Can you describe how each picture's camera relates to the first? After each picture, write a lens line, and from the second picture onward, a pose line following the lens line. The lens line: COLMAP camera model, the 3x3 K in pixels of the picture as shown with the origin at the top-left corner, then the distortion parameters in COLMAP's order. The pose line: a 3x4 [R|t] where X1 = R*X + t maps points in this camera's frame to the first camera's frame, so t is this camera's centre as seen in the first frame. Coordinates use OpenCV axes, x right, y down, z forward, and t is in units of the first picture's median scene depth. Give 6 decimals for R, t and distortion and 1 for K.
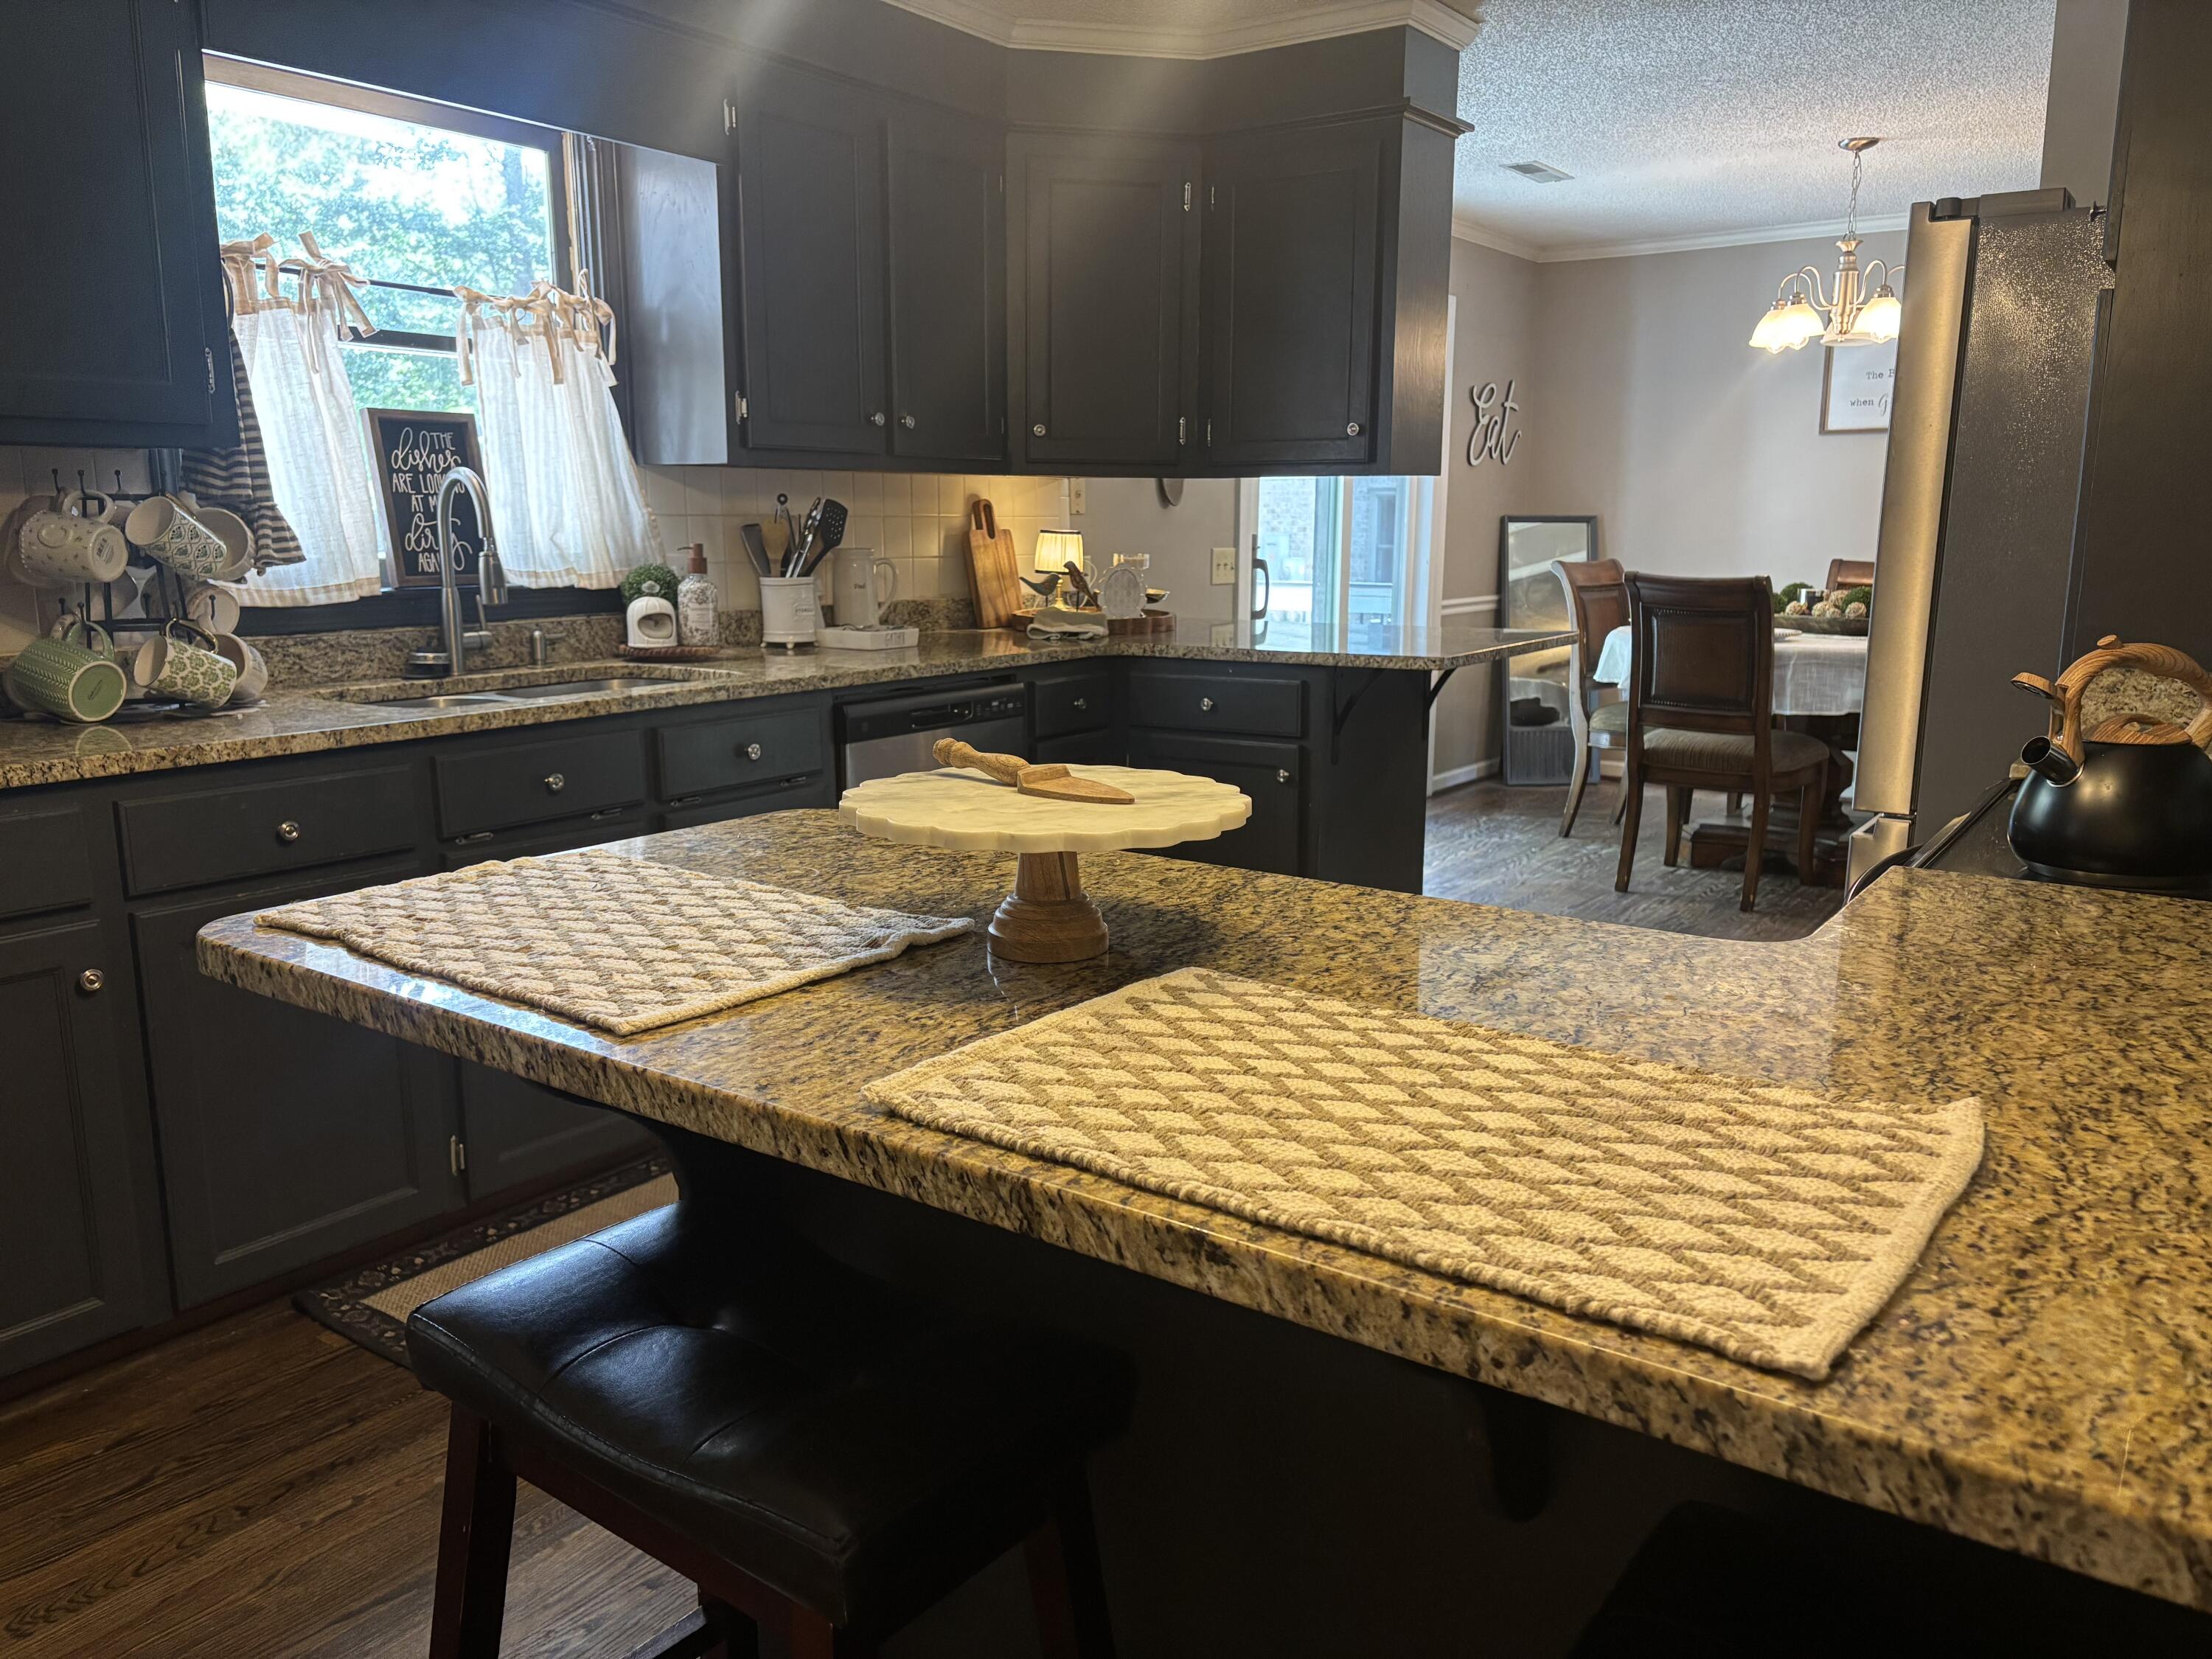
lens RADIAL K [[1664.8, 0, 1101.1], [0, 1664.8, 821.0], [0, 0, 1]] dist [0.046080, -0.051063]
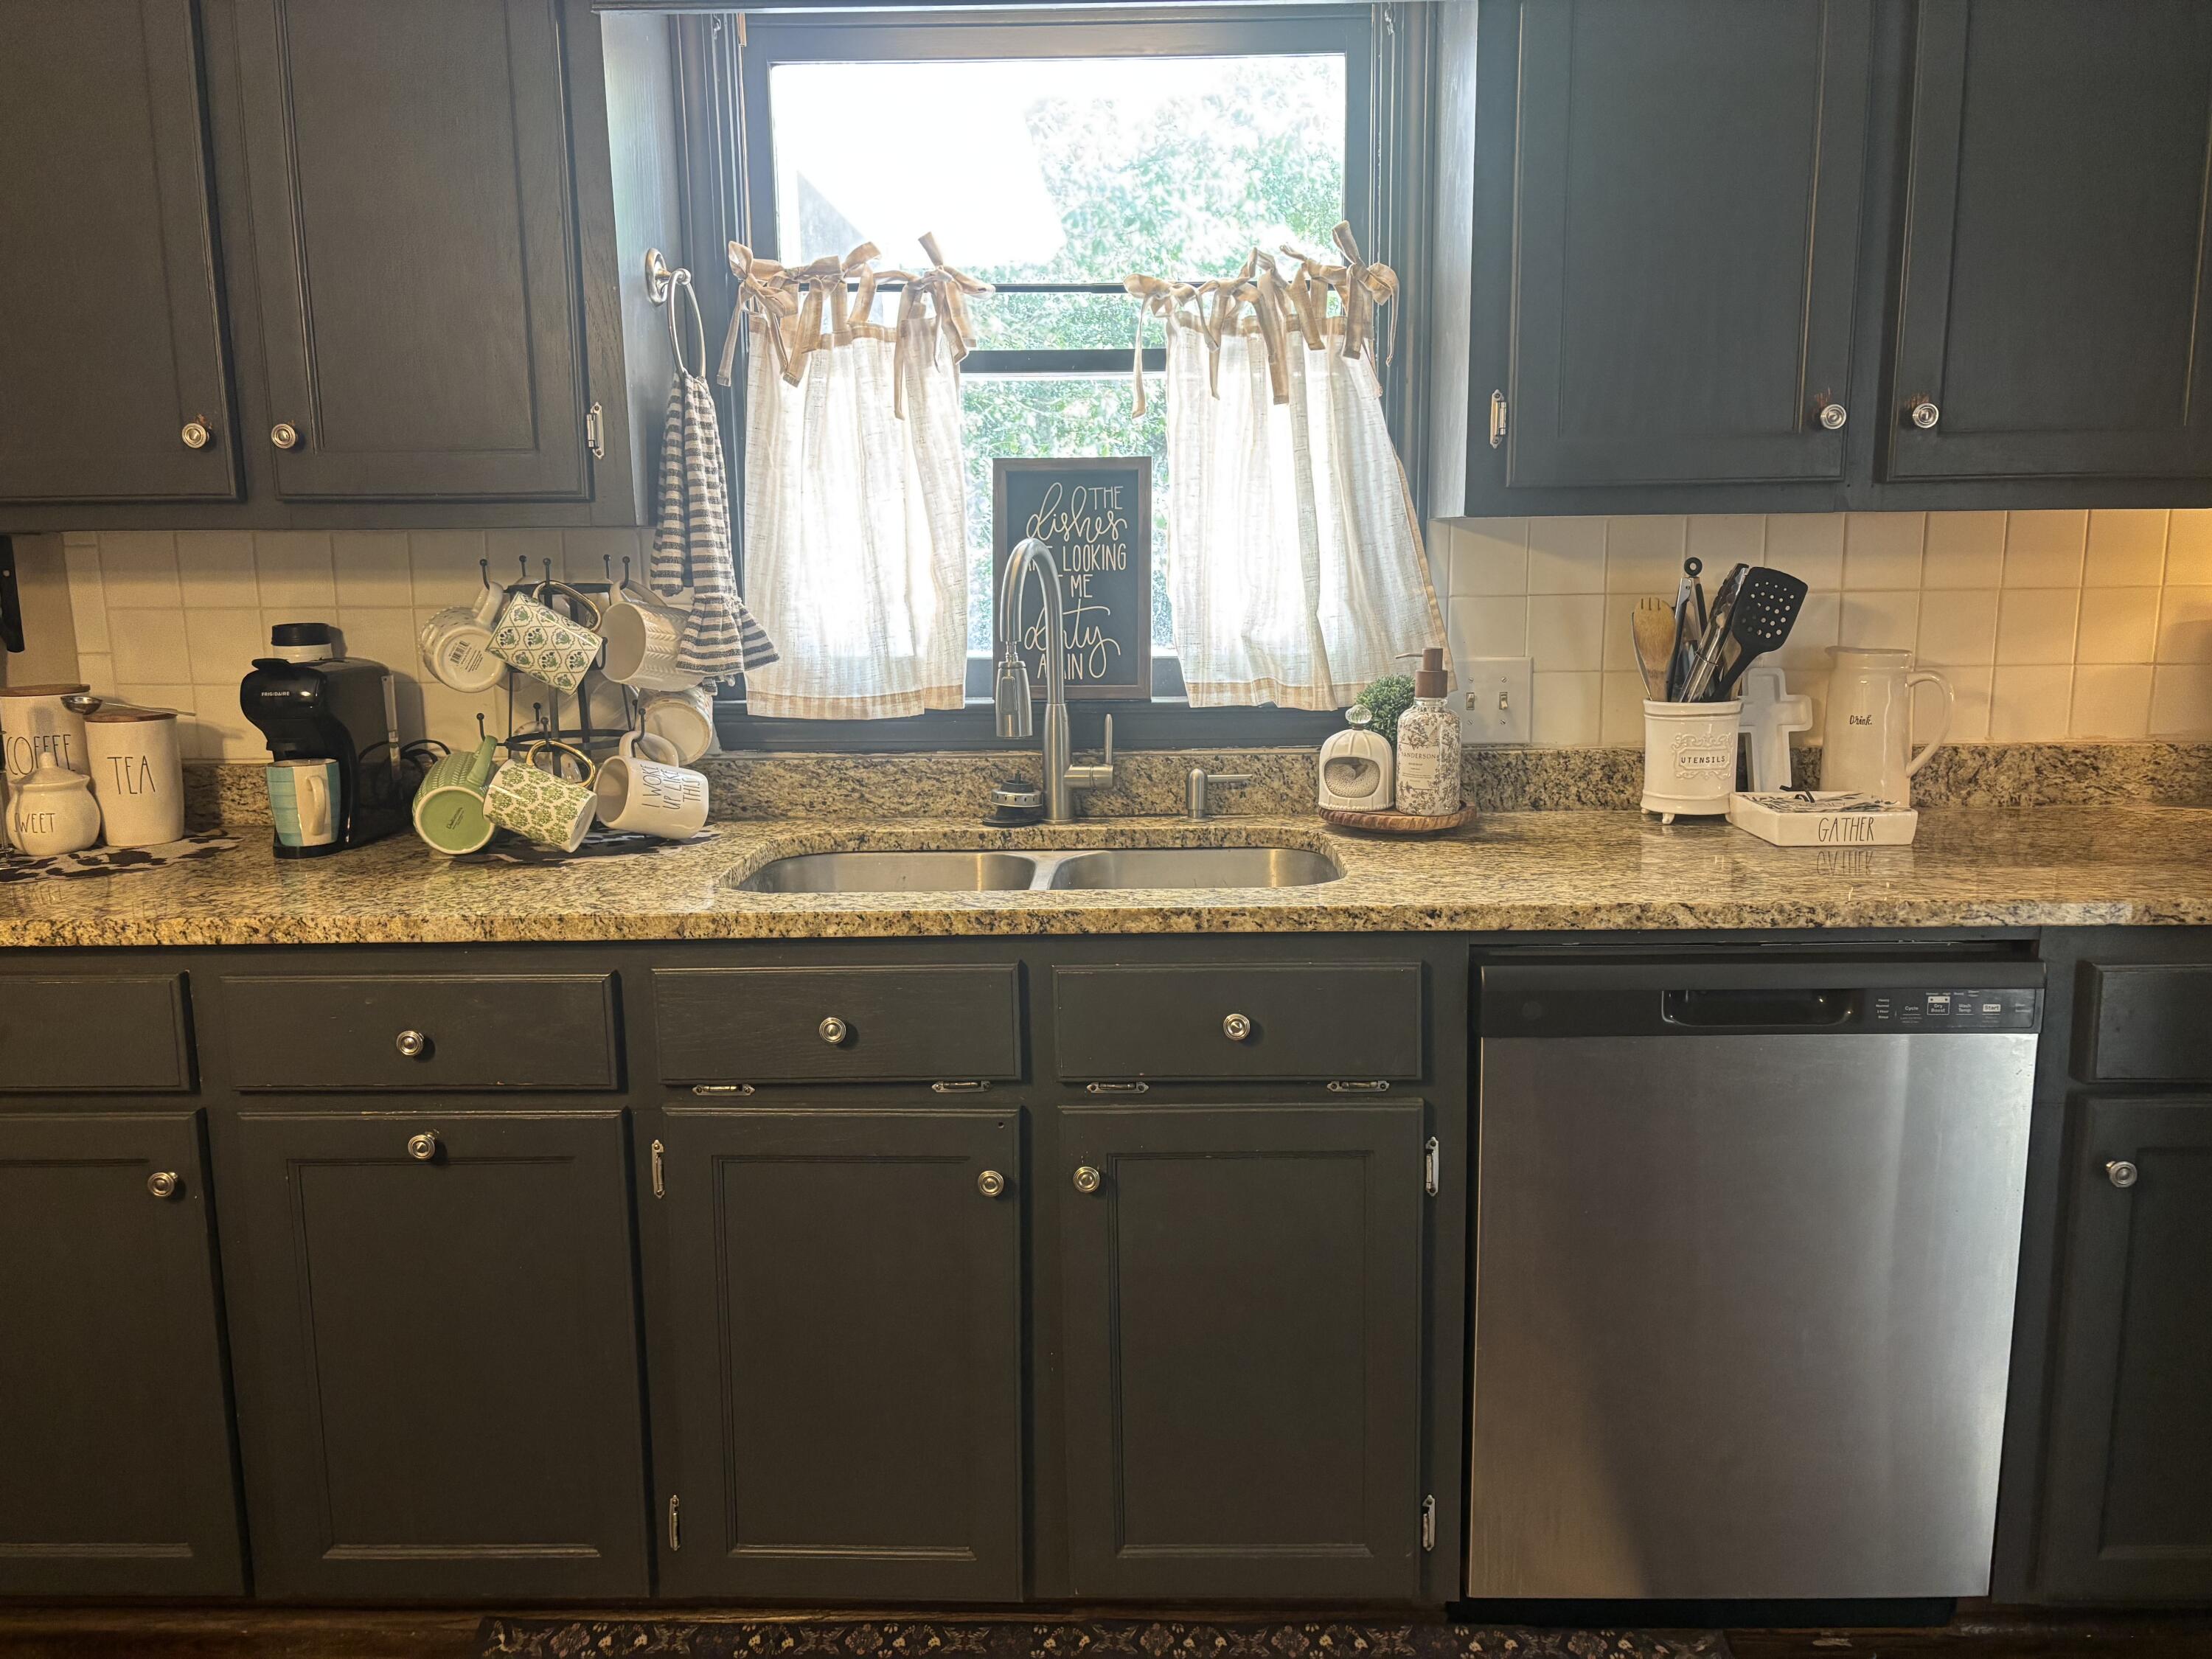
lens RADIAL K [[1664.8, 0, 1110.3], [0, 1664.8, 844.1], [0, 0, 1]] dist [0.046080, -0.051063]
pose [[0.555308, 0.141427, -0.819531, 0.226848], [-0.139040, 0.987353, 0.076176, -0.140615], [0.819939, 0.071646, 0.567949, 0.632250]]
